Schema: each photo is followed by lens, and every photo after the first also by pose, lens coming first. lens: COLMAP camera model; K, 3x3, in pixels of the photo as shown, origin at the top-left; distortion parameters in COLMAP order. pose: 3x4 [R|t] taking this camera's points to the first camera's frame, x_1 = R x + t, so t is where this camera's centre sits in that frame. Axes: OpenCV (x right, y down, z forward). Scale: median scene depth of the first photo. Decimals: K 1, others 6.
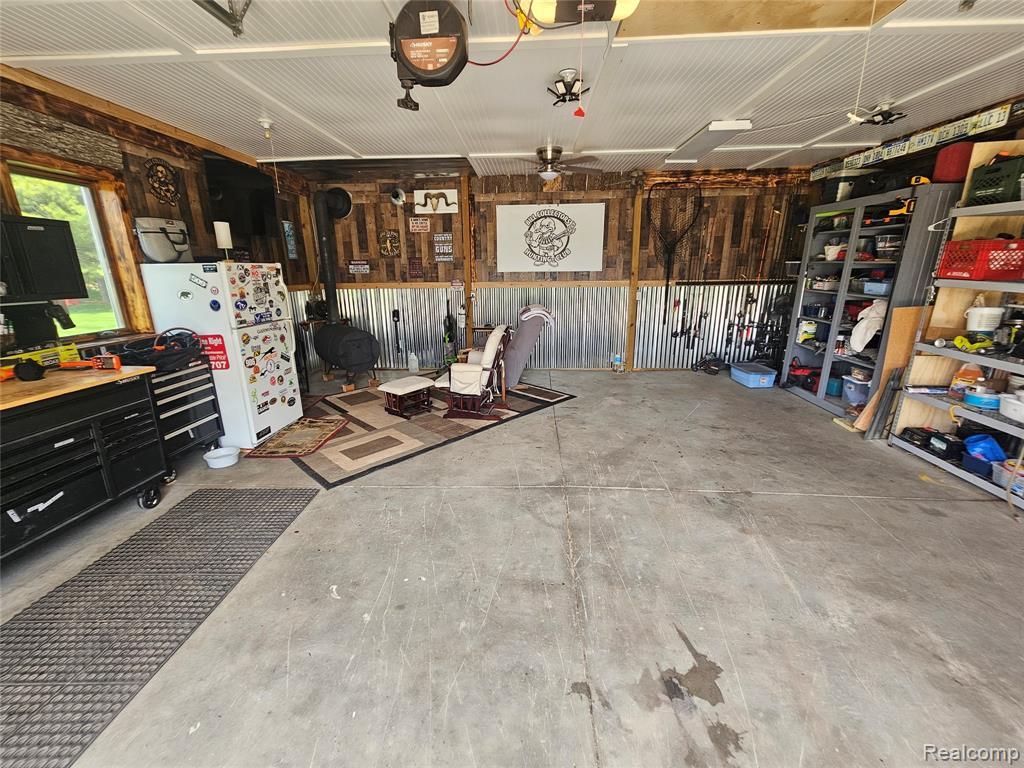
lens RADIAL K [[419.6, 0, 514.6], [0, 419.6, 384.8], [0, 0, 1]] dist [-0.000217, -0.001551]
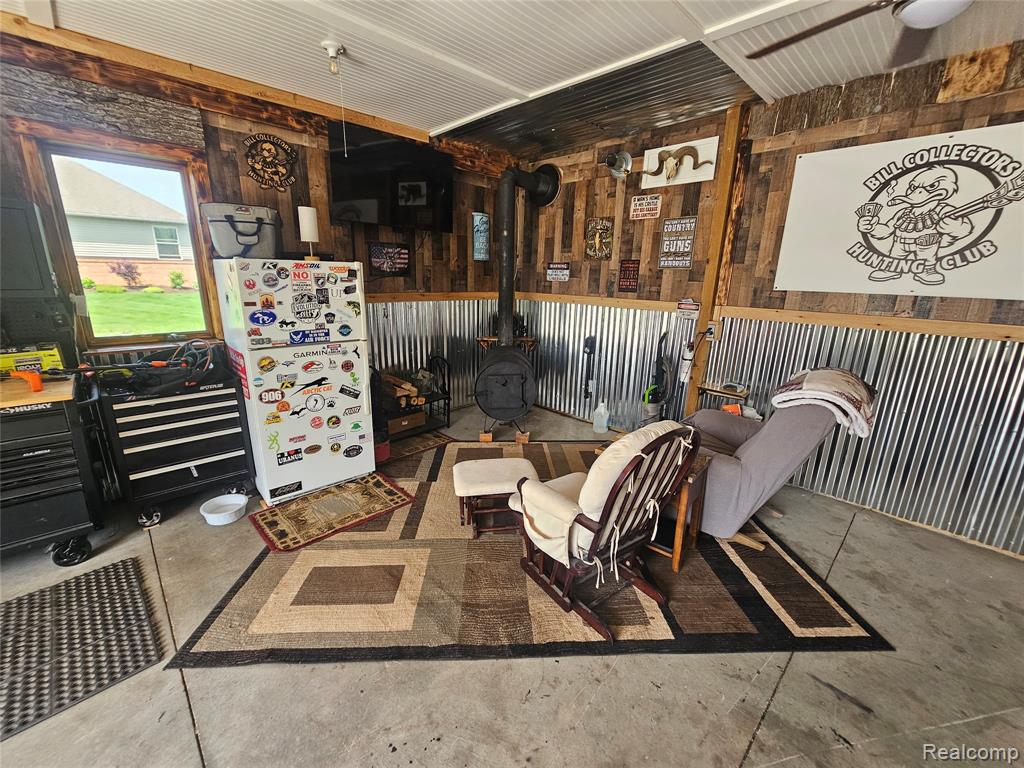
lens RADIAL K [[419.6, 0, 511.7], [0, 419.6, 383.7], [0, 0, 1]] dist [-0.000217, -0.001551]
pose [[0.727263, 0.201253, -0.656190, 0.122982], [-0.213267, 0.974982, 0.062660, -0.177122], [0.652384, 0.094374, 0.751989, 0.613445]]
